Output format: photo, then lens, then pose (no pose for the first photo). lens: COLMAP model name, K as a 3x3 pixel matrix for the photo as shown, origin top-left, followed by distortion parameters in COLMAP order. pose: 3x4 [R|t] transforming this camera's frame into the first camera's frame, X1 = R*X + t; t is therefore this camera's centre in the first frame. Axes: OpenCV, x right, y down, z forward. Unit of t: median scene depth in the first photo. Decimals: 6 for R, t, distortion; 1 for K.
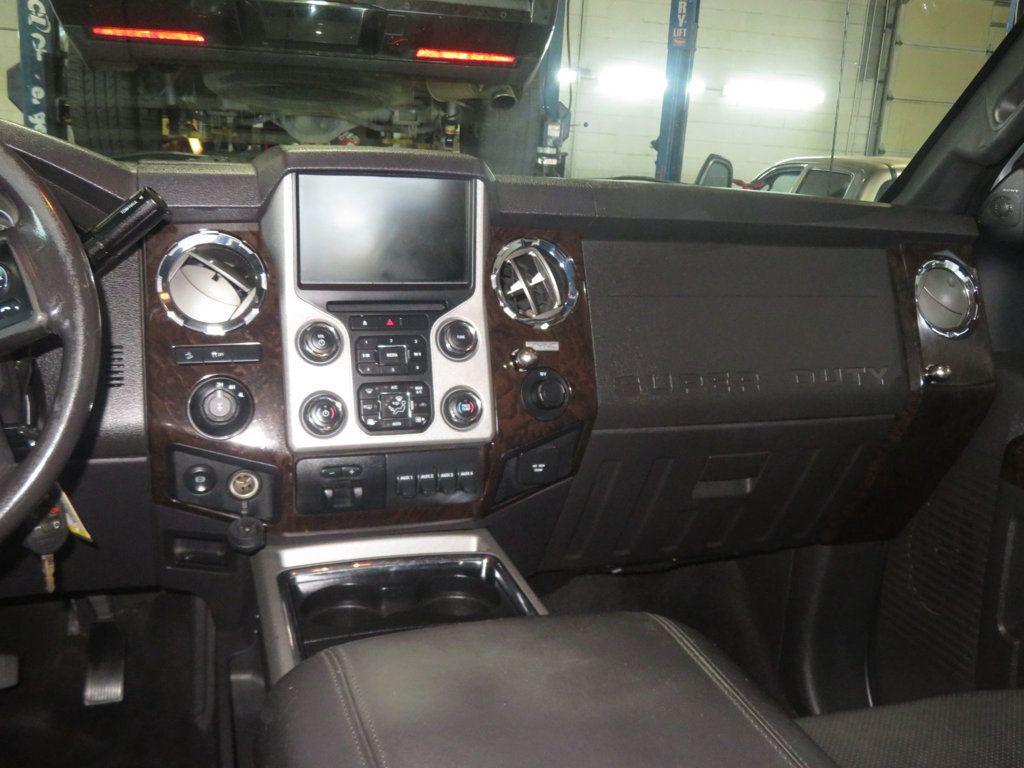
lens RADIAL K [[927.9, 0, 507.6], [0, 927.9, 383.3], [0, 0, 1]] dist [0.000943, 0.000000]
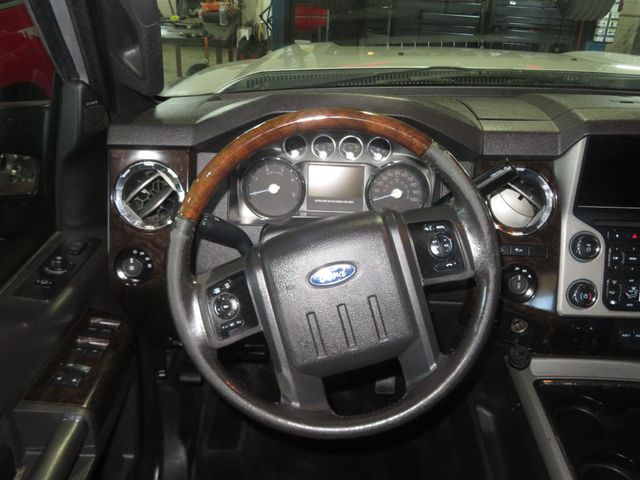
lens RADIAL K [[579.9, 0, 319.8], [0, 579.9, 239.3], [0, 0, 1]] dist [0.000943, 0.000000]
pose [[0.933645, 0.138360, -0.330399, -0.266187], [-0.067829, 0.973990, 0.216201, -0.207073], [0.351719, -0.179444, 0.918746, -0.008245]]
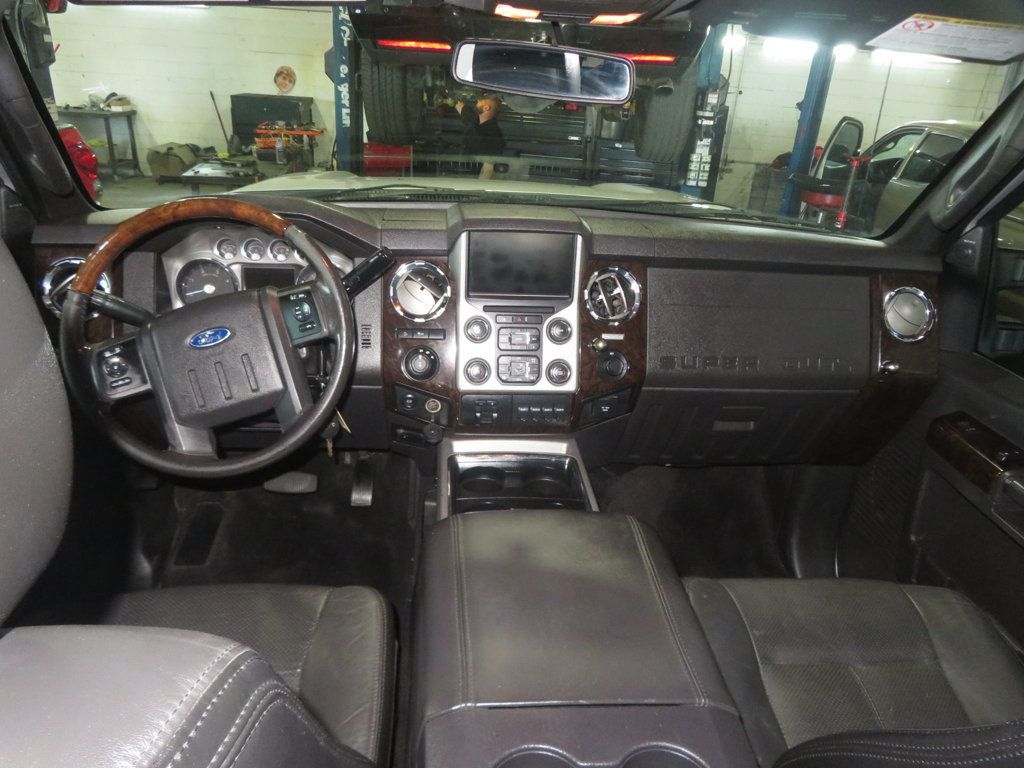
lens RADIAL K [[679.9, 0, 510.7], [0, 679.9, 382.0], [0, 0, 1]] dist [-0.002469, -0.001712]
pose [[0.972389, 0.094521, -0.213368, 0.123214], [-0.061161, 0.985564, 0.157870, -0.136378], [0.225210, -0.140461, 0.964132, -0.199224]]
